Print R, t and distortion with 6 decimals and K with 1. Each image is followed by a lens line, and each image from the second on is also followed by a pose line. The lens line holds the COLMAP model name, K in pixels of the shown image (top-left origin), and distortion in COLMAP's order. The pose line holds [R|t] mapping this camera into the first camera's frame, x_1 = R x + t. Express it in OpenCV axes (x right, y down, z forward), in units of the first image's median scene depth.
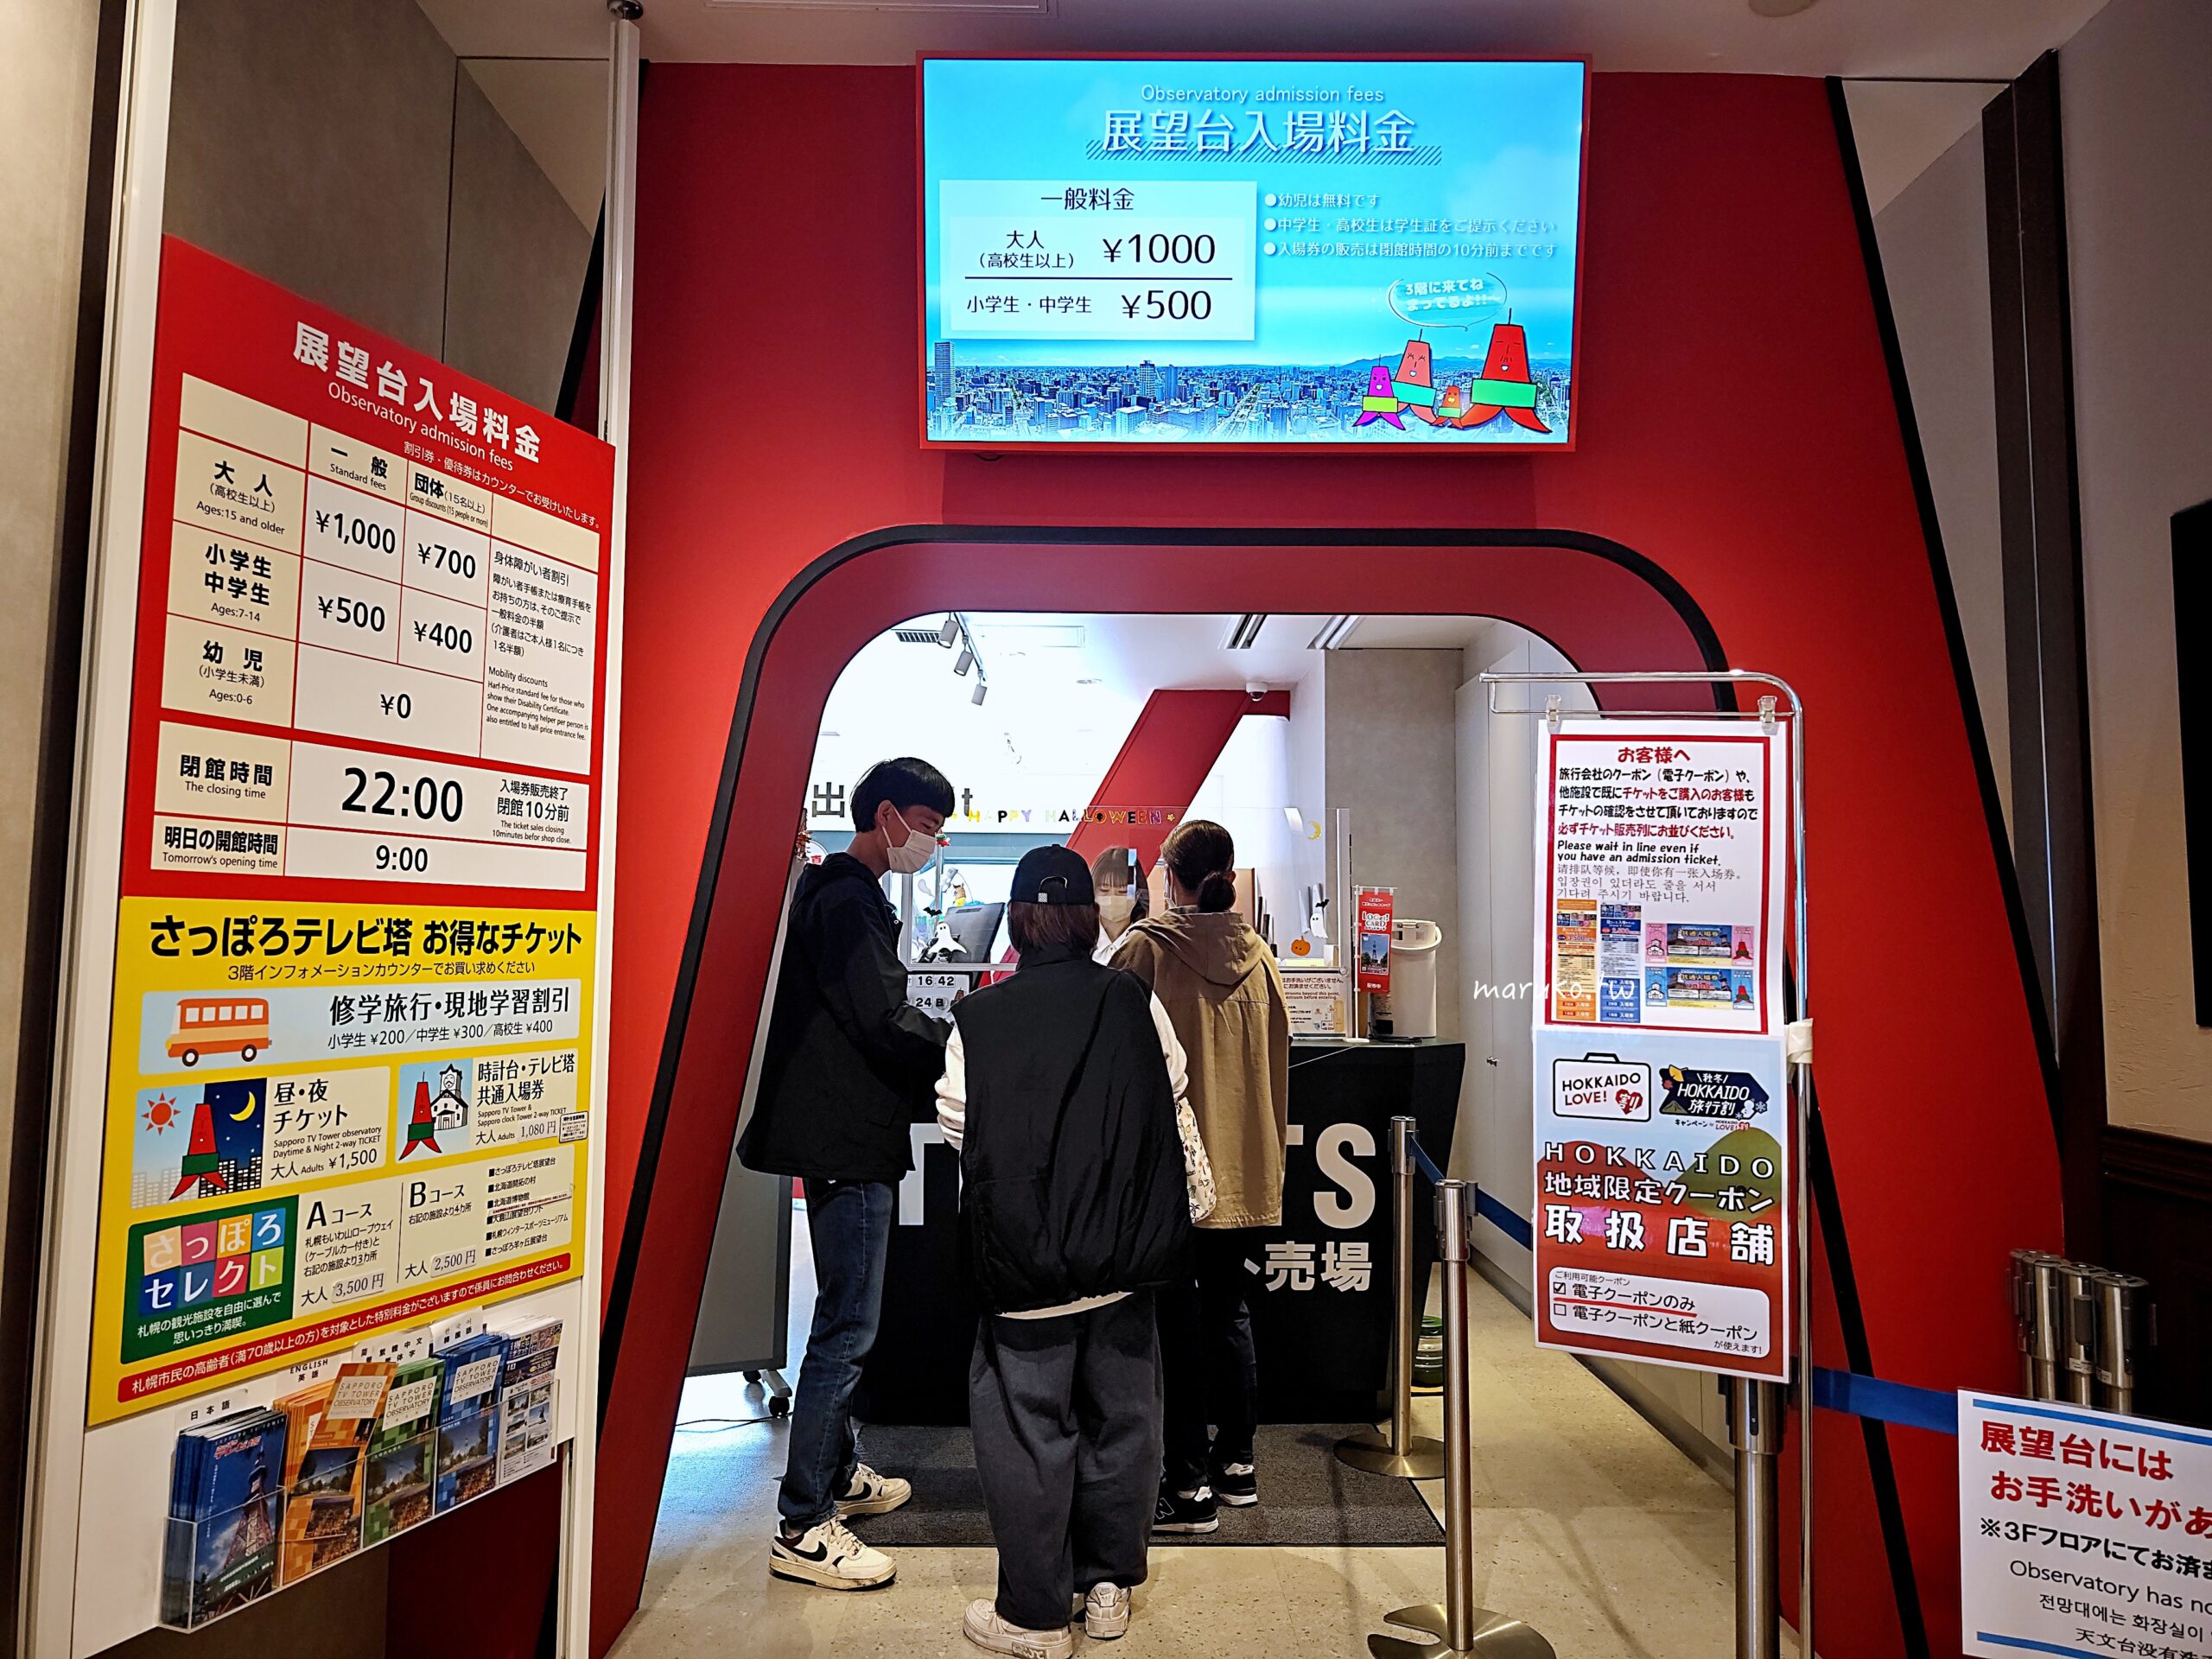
lens RADIAL K [[1564.1, 0, 1092.2], [0, 1564.1, 787.8], [0, 0, 1]] dist [0.028282, -0.026374]
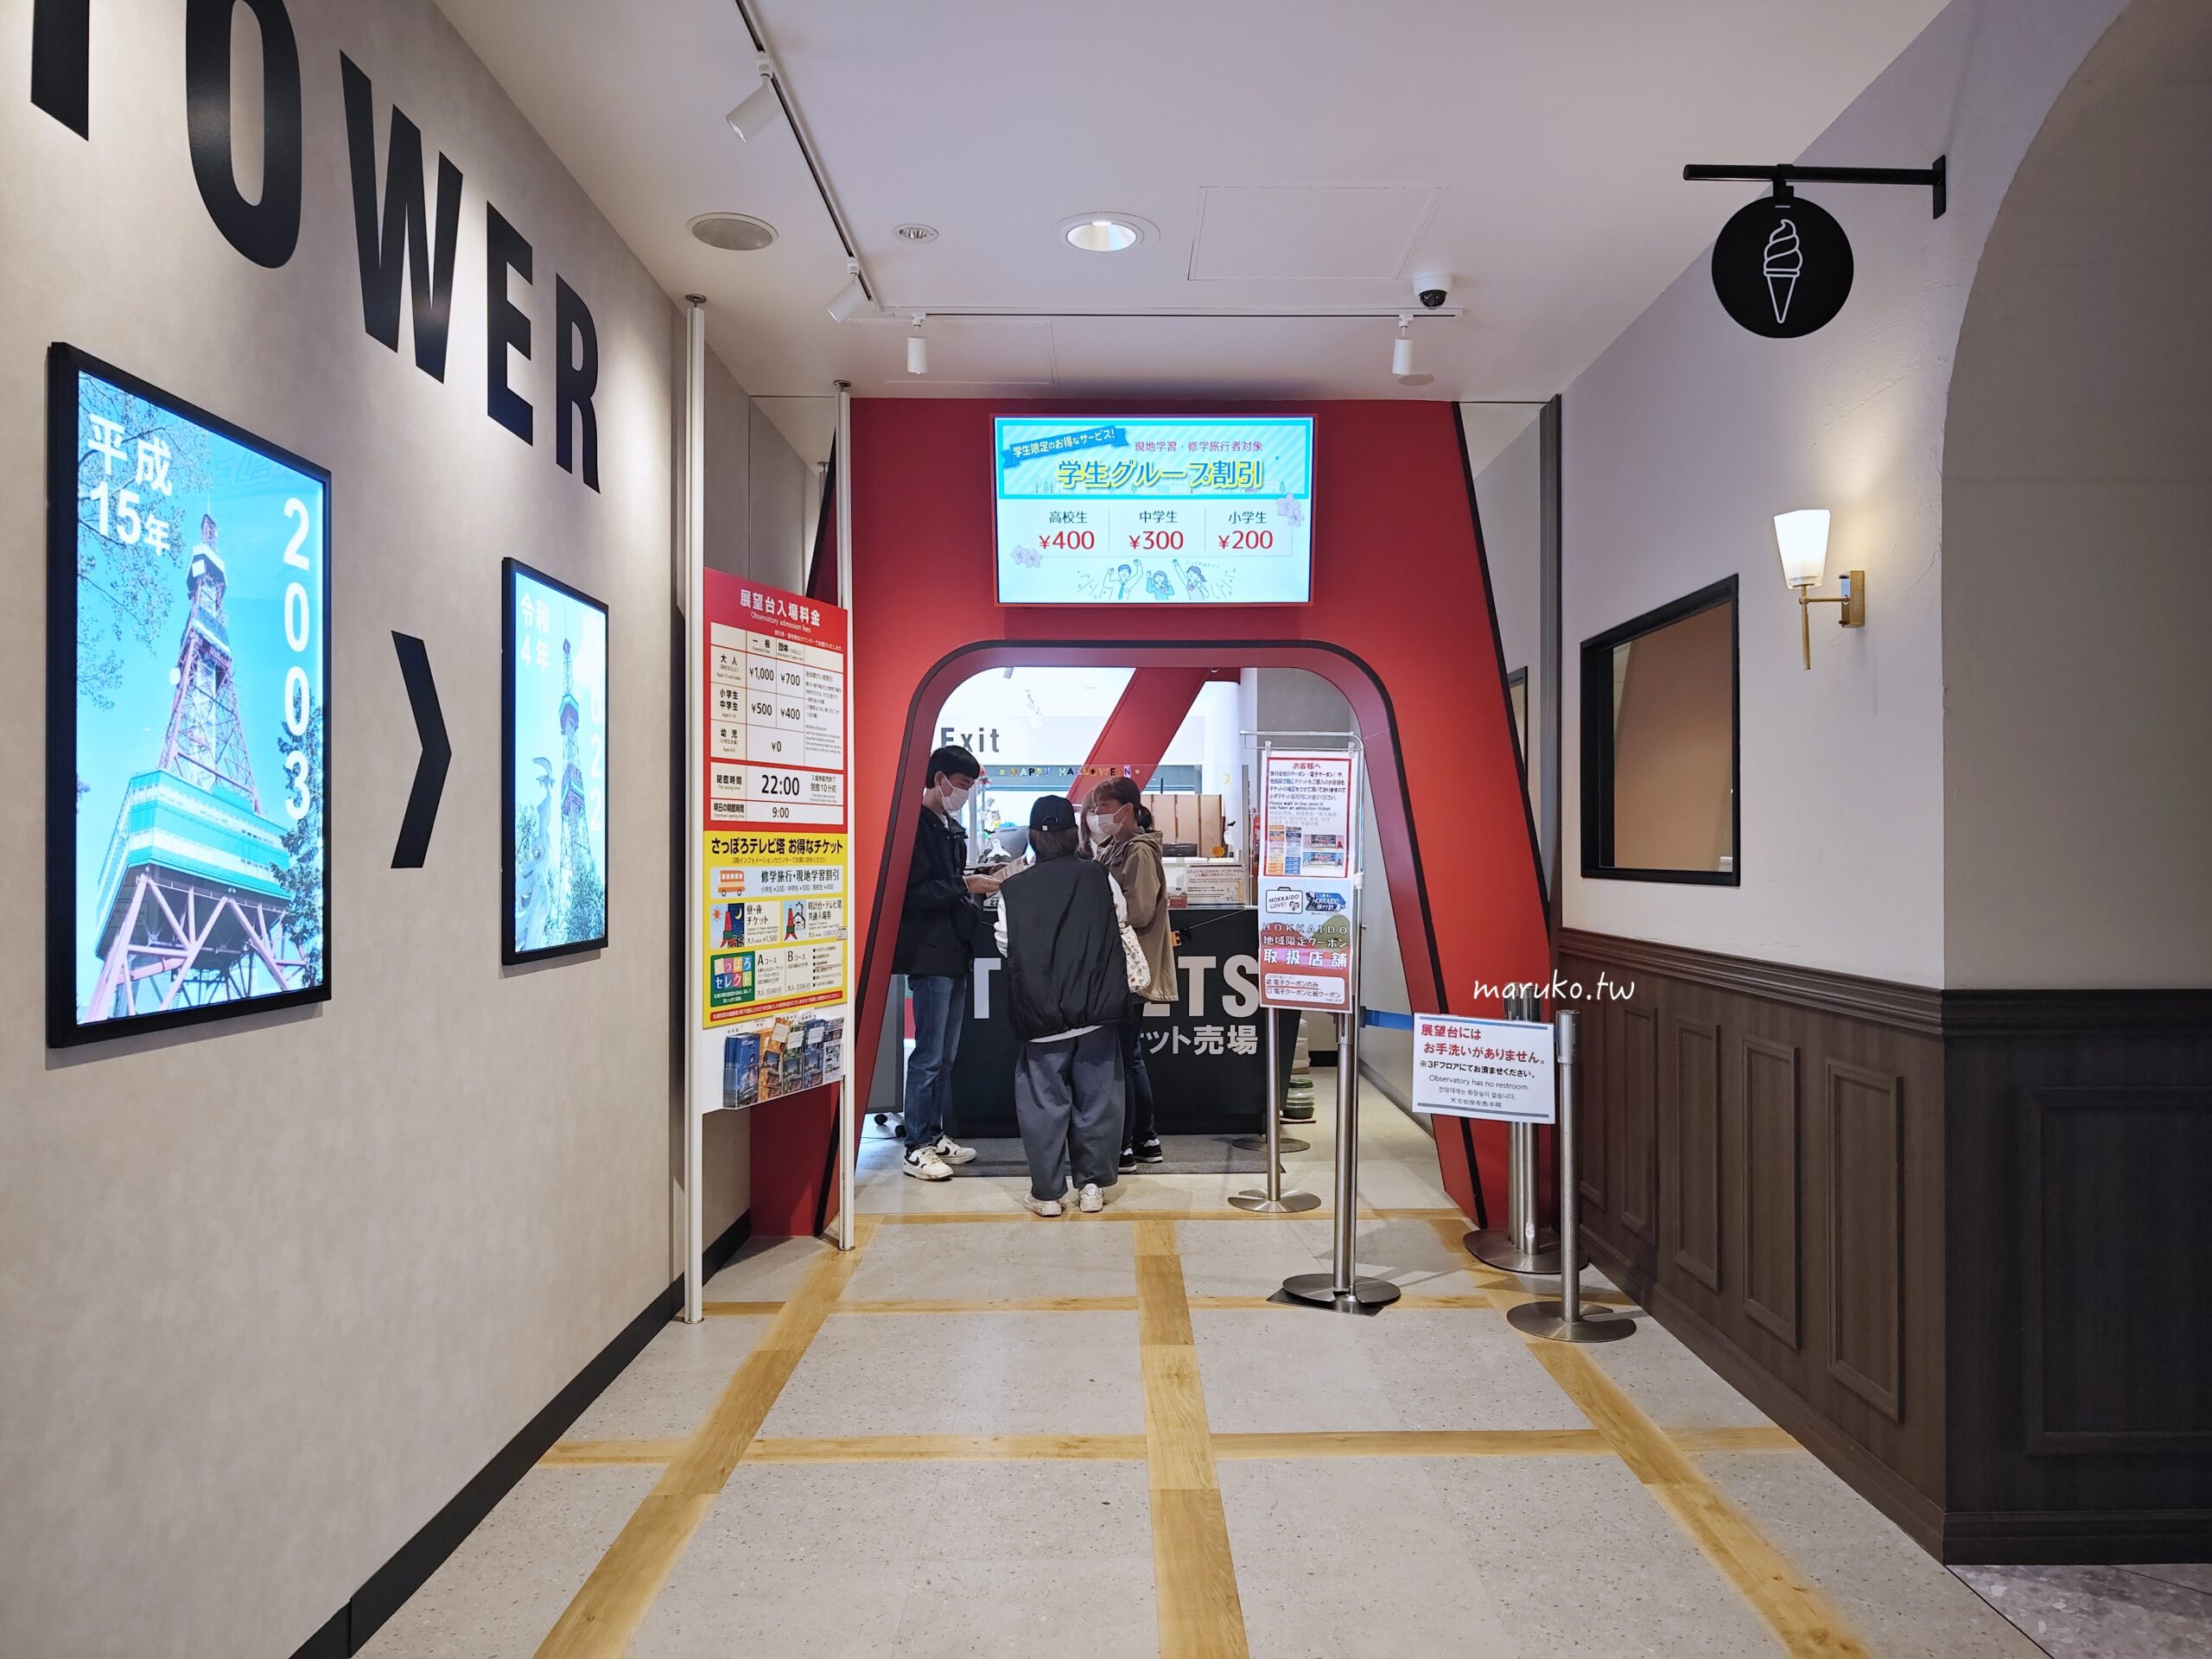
lens RADIAL K [[1564.1, 0, 1108.1], [0, 1564.1, 834.9], [0, 0, 1]] dist [0.028282, -0.026374]
pose [[0.999940, -0.010920, -0.000430, 0.047031], [0.010917, 0.996352, 0.084638, -0.118111], [-0.000496, -0.084638, 0.996412, -1.374129]]
